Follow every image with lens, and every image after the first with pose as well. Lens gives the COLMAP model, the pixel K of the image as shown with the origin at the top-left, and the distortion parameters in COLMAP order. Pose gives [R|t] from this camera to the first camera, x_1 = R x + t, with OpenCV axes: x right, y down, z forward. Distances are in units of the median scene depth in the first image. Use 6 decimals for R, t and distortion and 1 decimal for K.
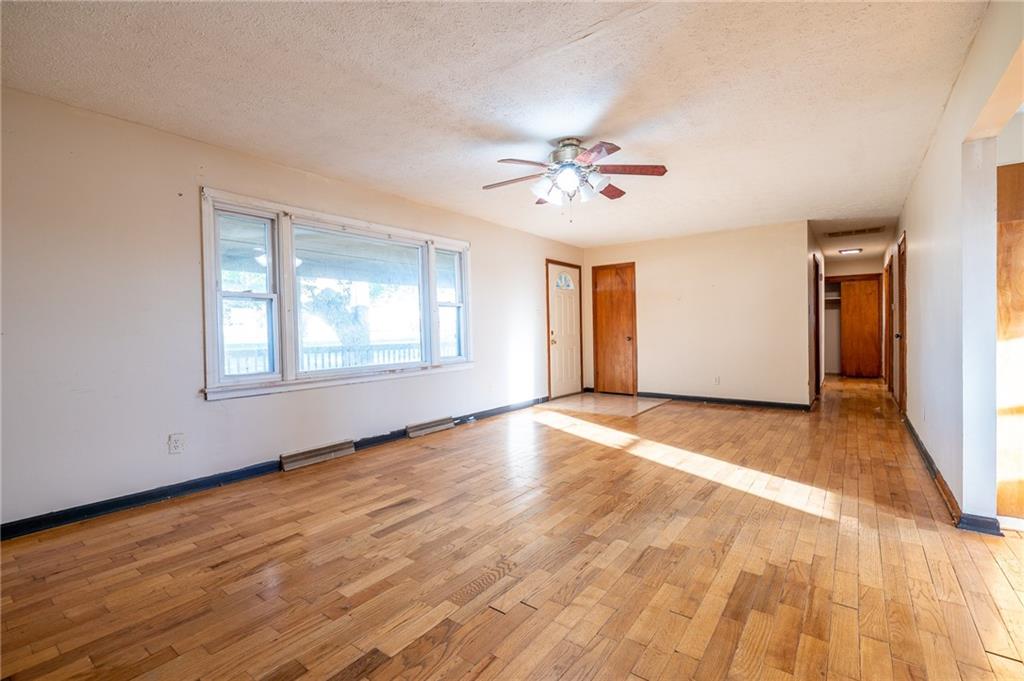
lens RADIAL K [[454.3, 0, 514.8], [0, 454.3, 336.8], [0, 0, 1]] dist [-0.011754, 0.000079]
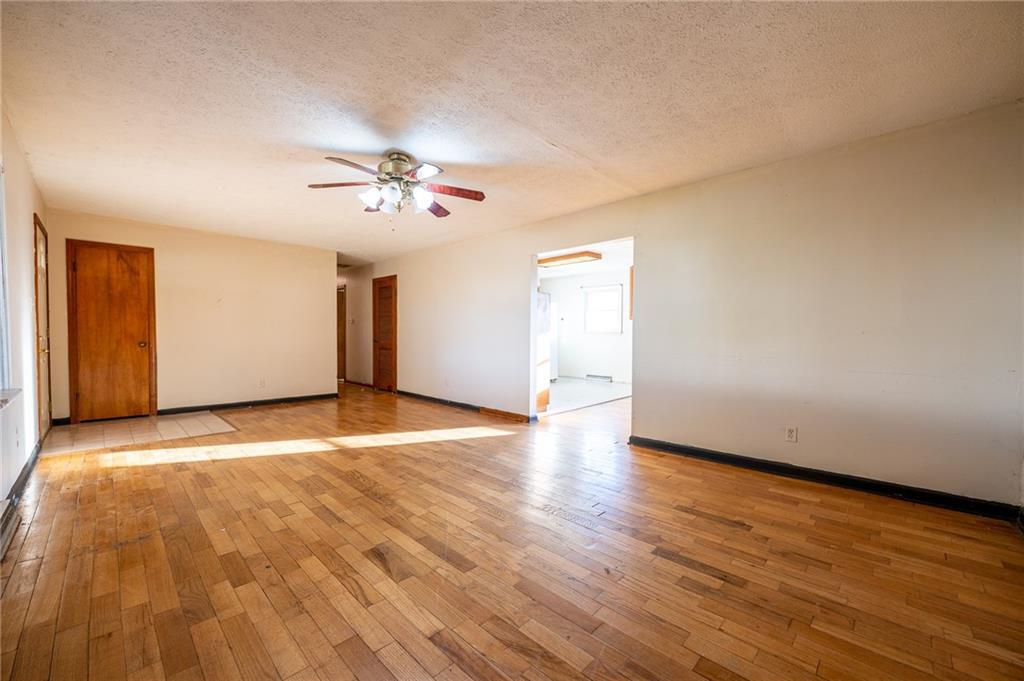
lens RADIAL K [[407.8, 0, 516.4], [0, 407.8, 339.5], [0, 0, 1]] dist [-0.010365, -0.000097]
pose [[0.123909, 0.000567, 0.992293, -0.661835], [0.008684, 0.999961, -0.001656, 0.005133], [-0.992256, 0.008822, 0.123899, 0.507874]]
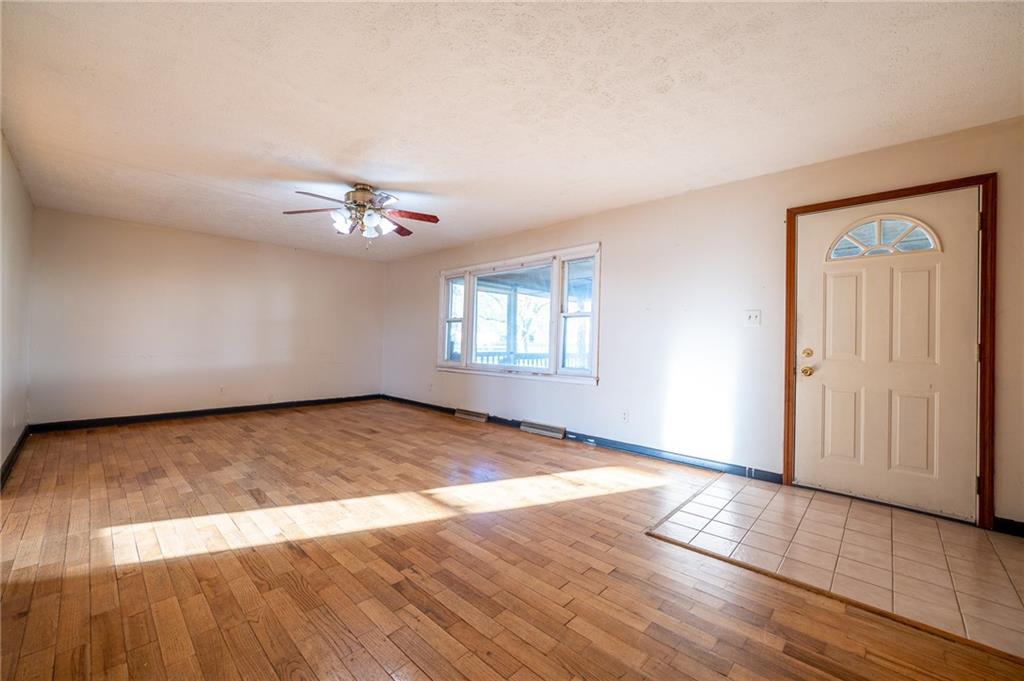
lens RADIAL K [[407.8, 0, 515.7], [0, 407.8, 340.3], [0, 0, 1]] dist [-0.010365, -0.000097]
pose [[-0.110608, 0.011971, -0.993792, 0.978995], [-0.030531, 0.999415, 0.015437, -0.034273], [0.993395, 0.032049, -0.110178, 1.286466]]
